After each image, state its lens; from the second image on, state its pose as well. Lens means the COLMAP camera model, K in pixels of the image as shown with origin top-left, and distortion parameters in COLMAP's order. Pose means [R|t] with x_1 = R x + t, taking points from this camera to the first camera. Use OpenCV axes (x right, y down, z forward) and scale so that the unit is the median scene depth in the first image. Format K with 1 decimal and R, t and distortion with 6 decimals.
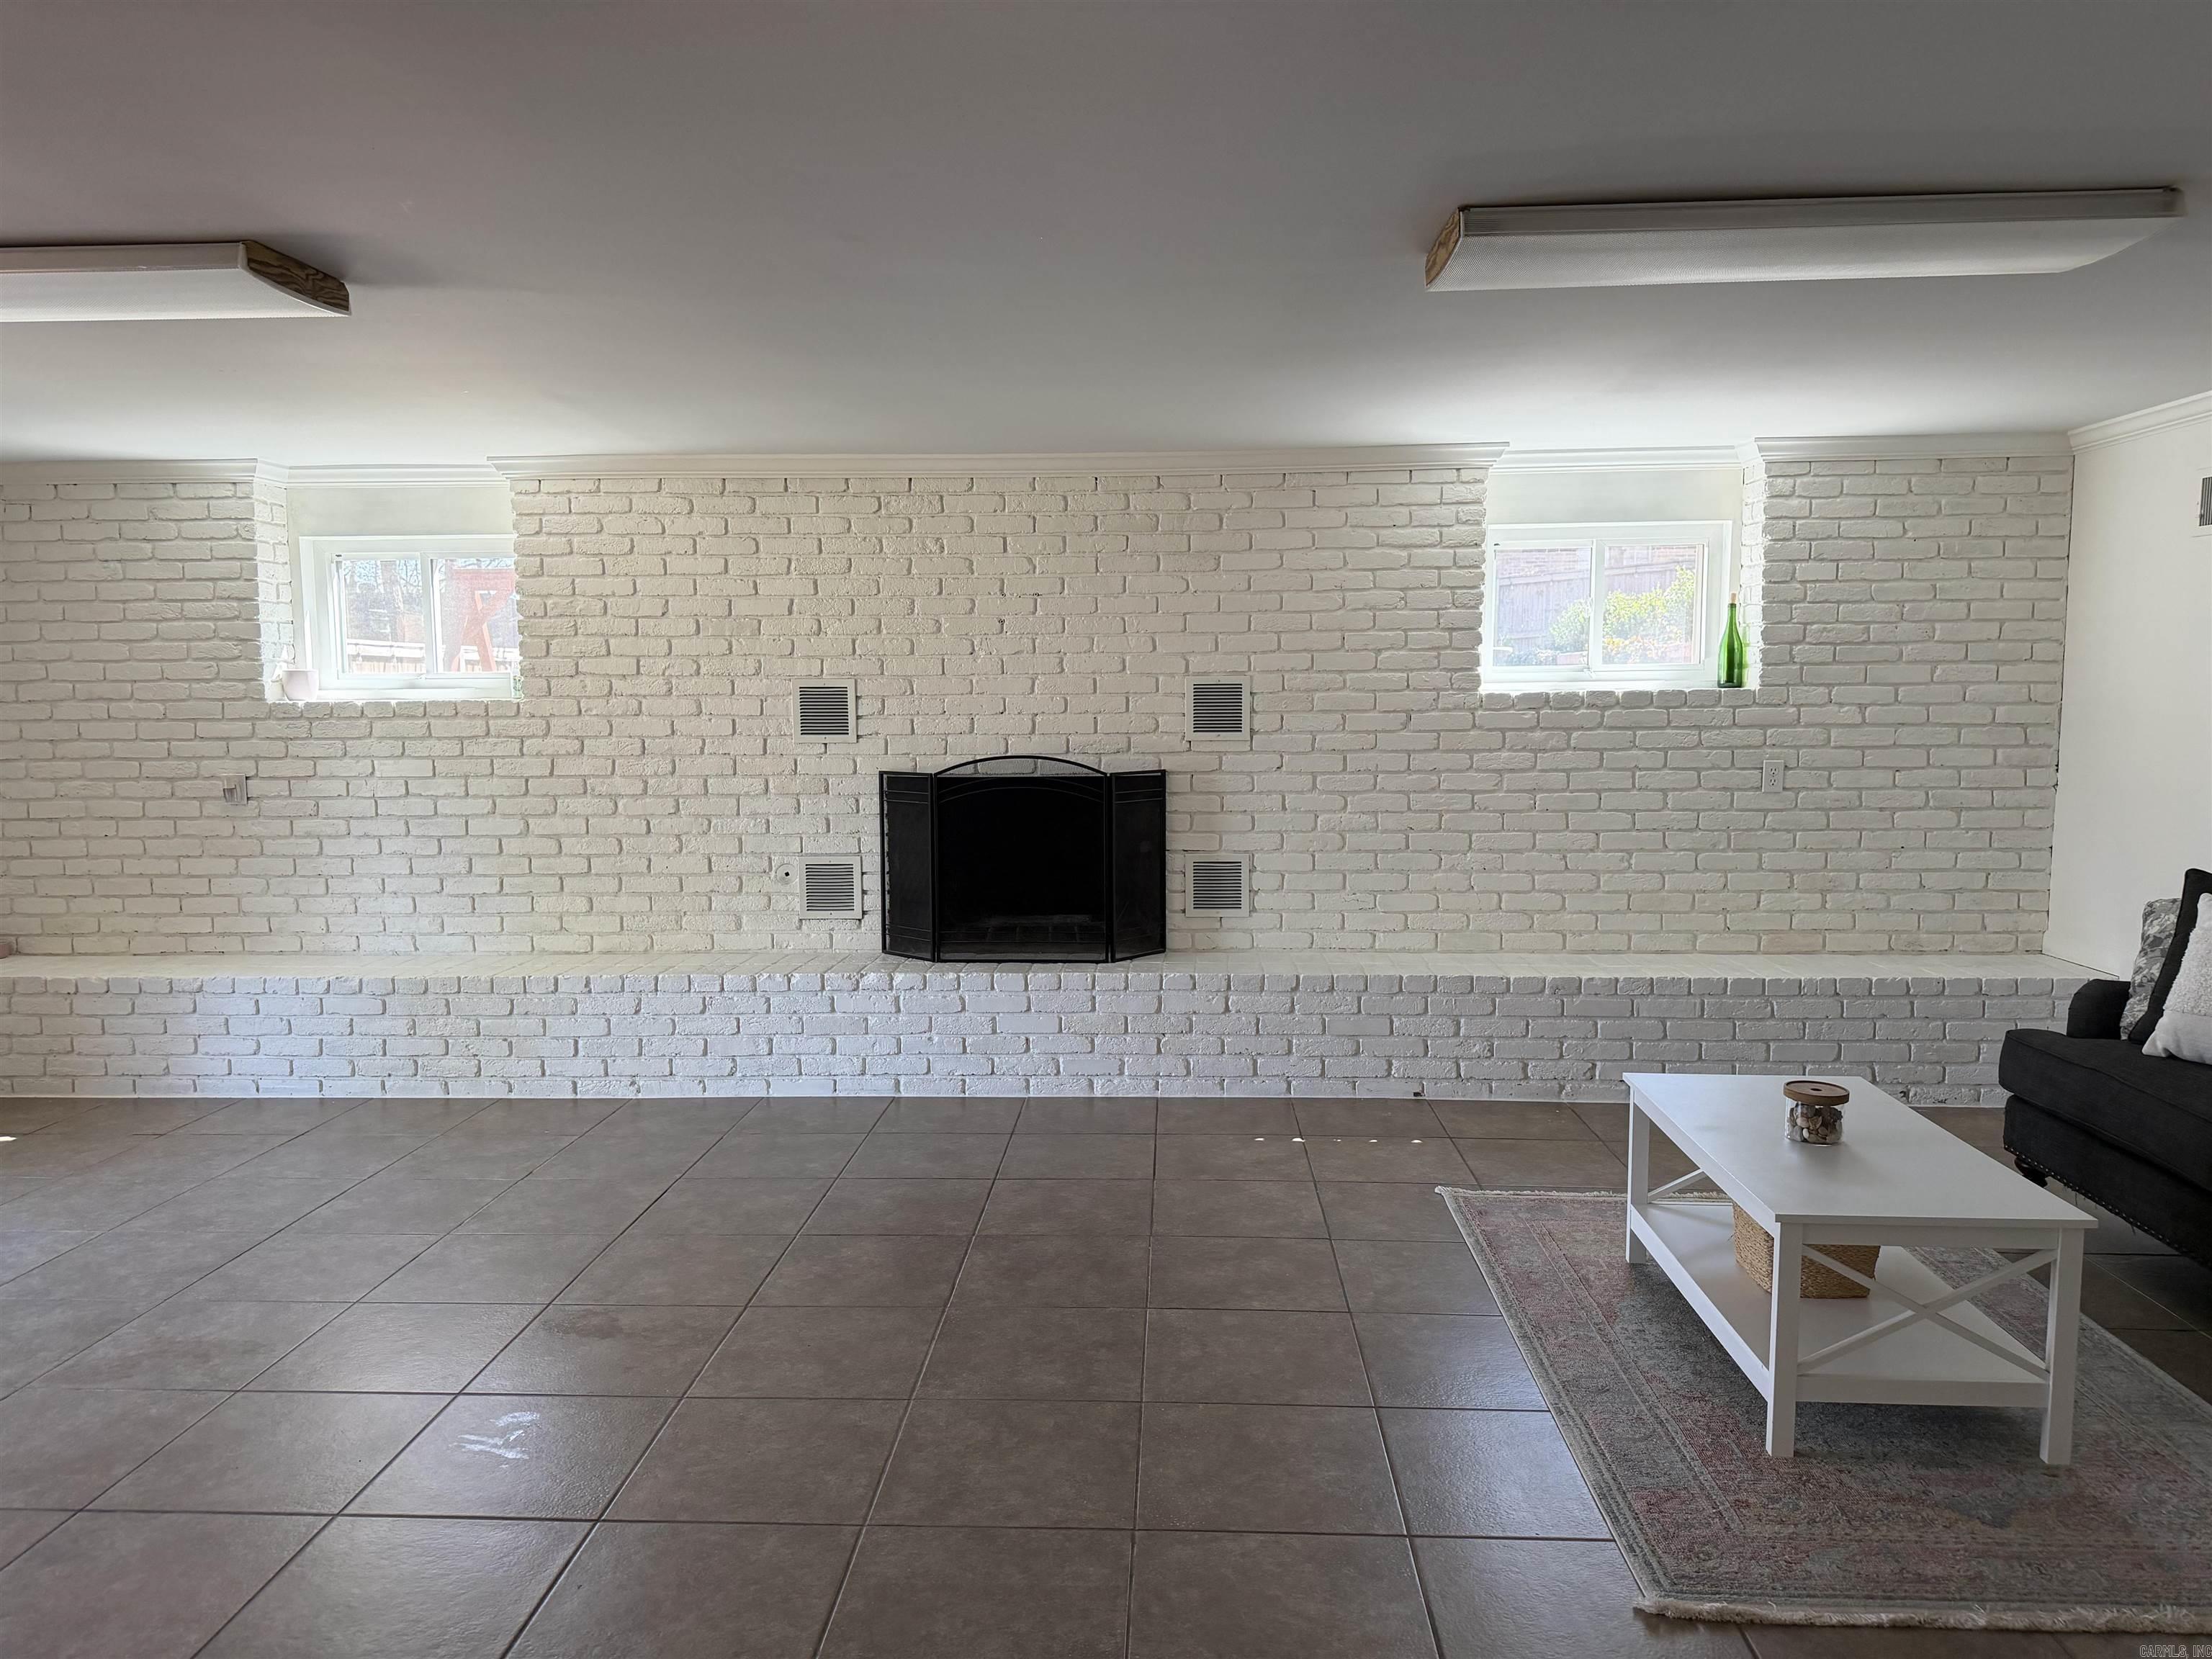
lens RADIAL K [[1567.8, 0, 1106.0], [0, 1567.8, 840.0], [0, 0, 1]] dist [0.180023, -0.297026]
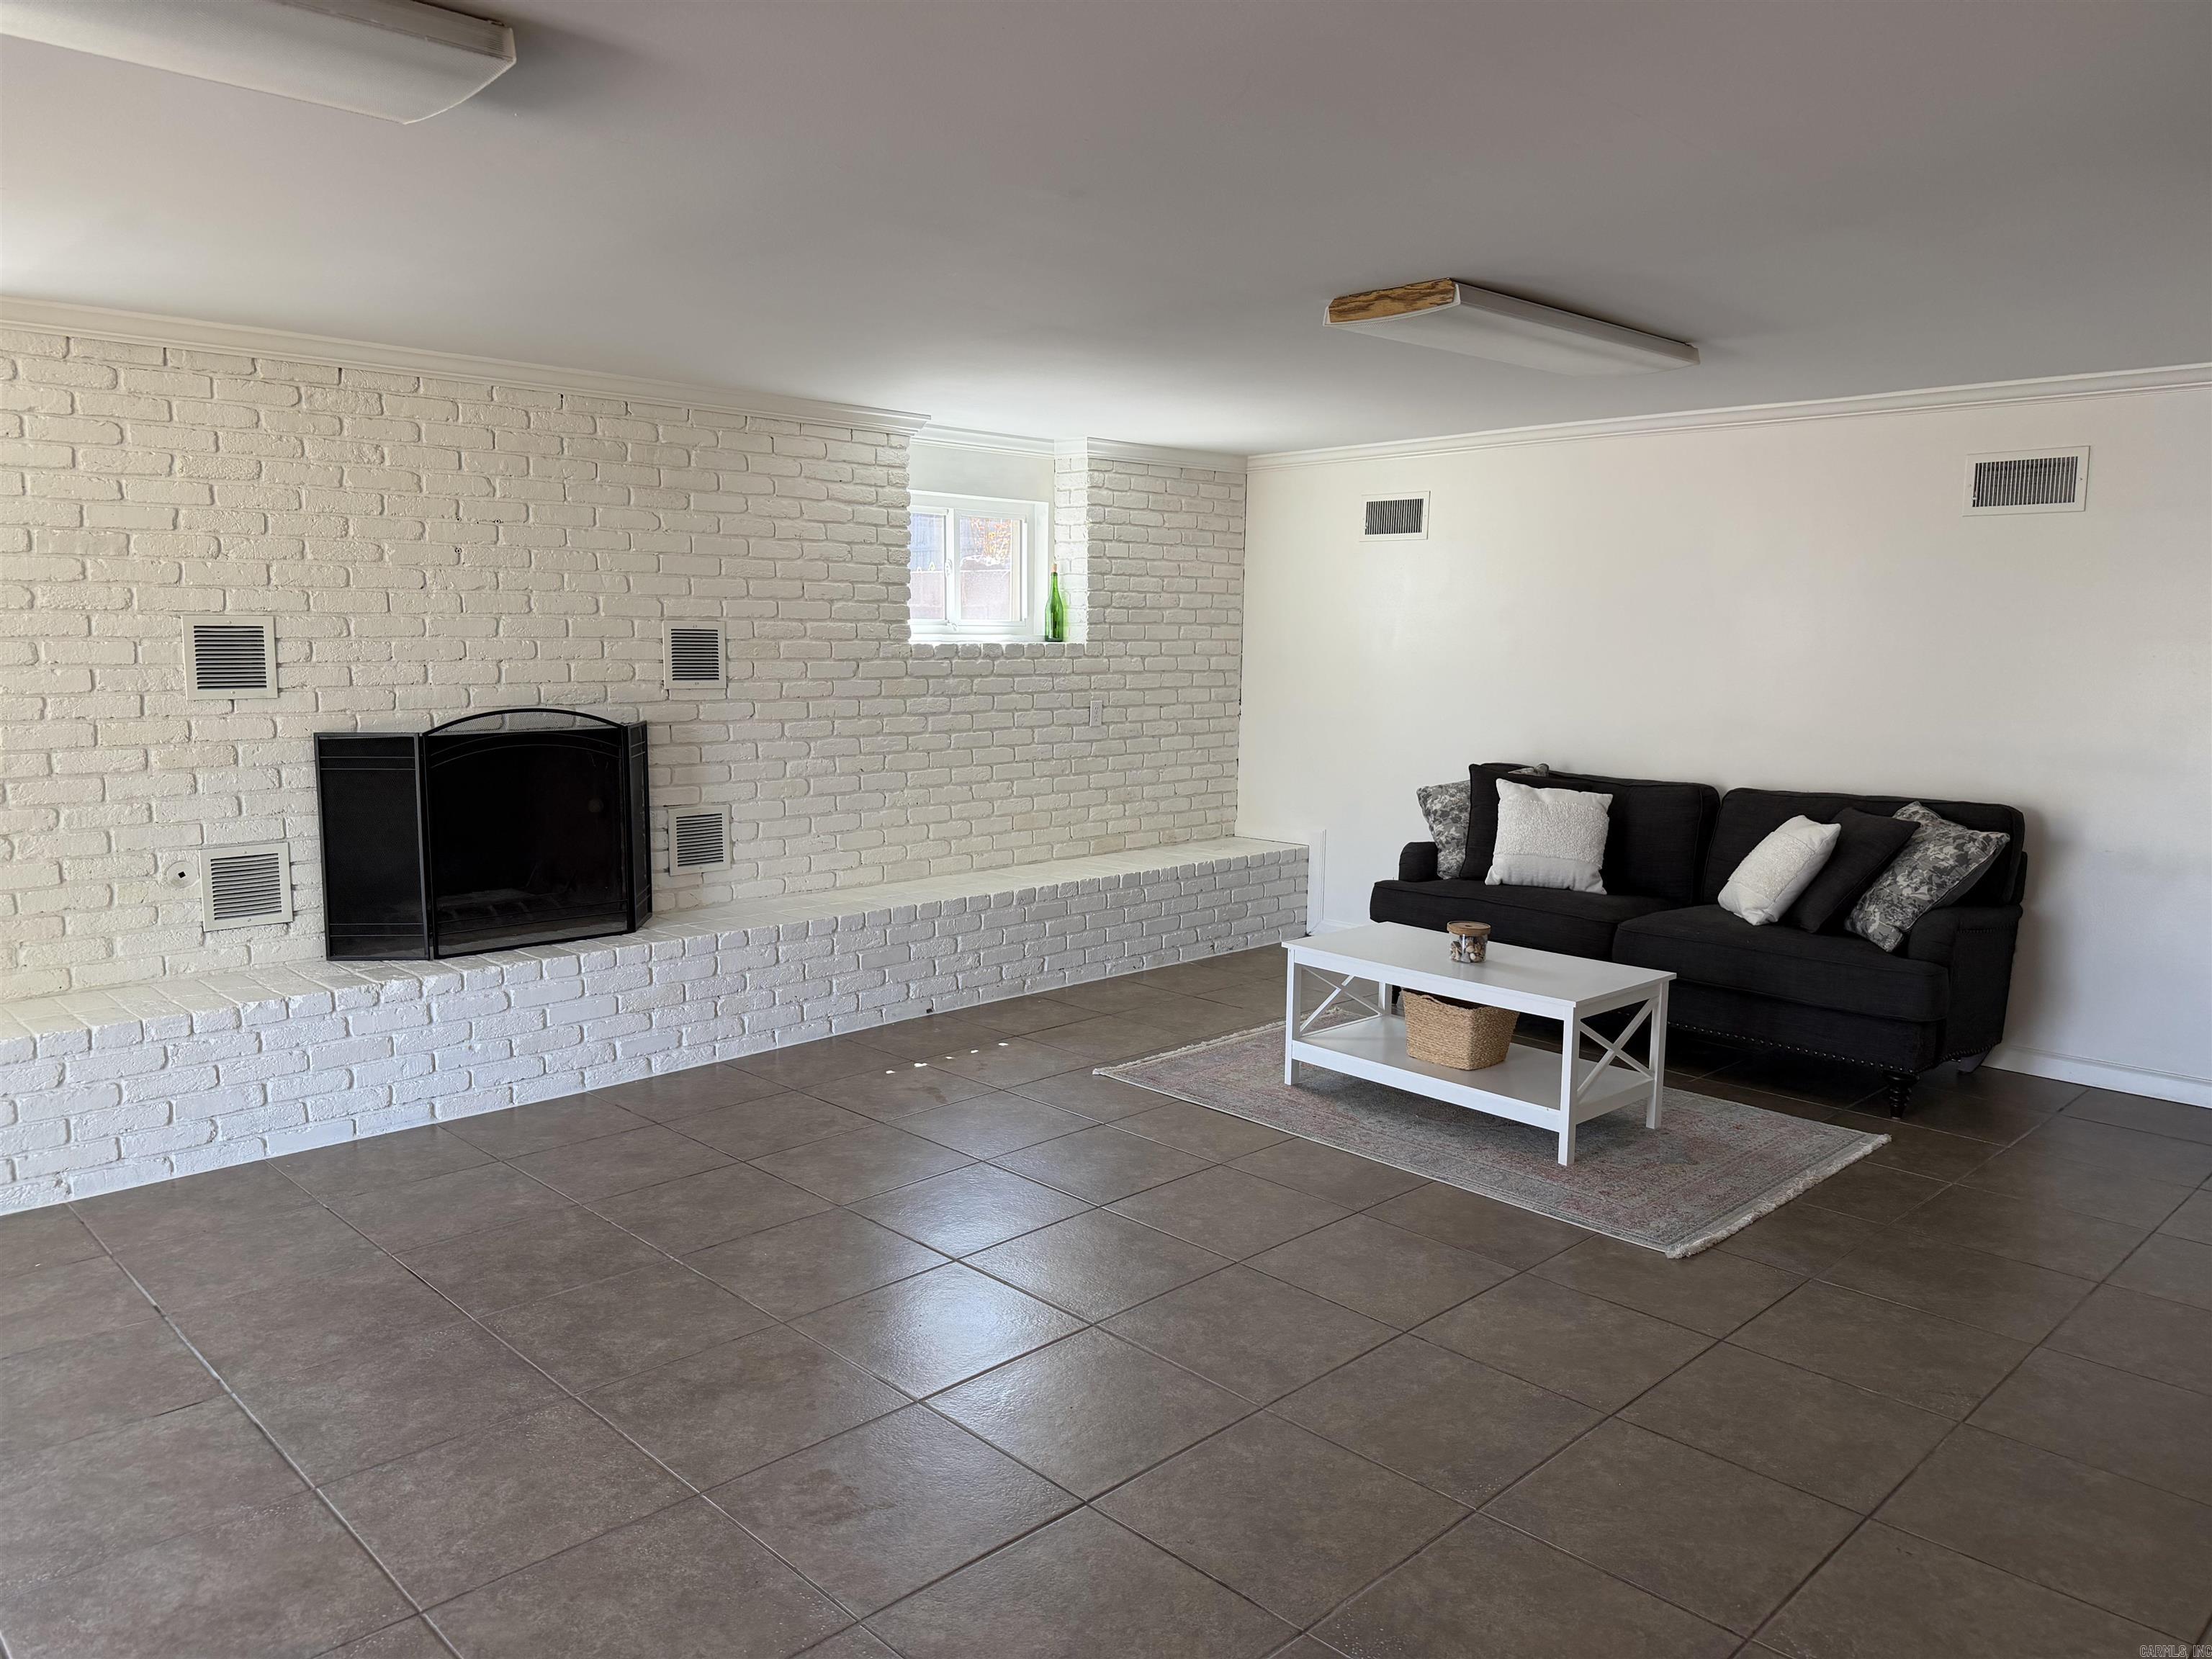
lens RADIAL K [[1567.8, 0, 1106.0], [0, 1567.8, 840.0], [0, 0, 1]] dist [0.180023, -0.297026]
pose [[0.674482, -0.086466, 0.733211, -0.483219], [0.058110, 0.996255, 0.064030, -0.019131], [-0.736001, -0.000580, 0.676980, 0.161378]]
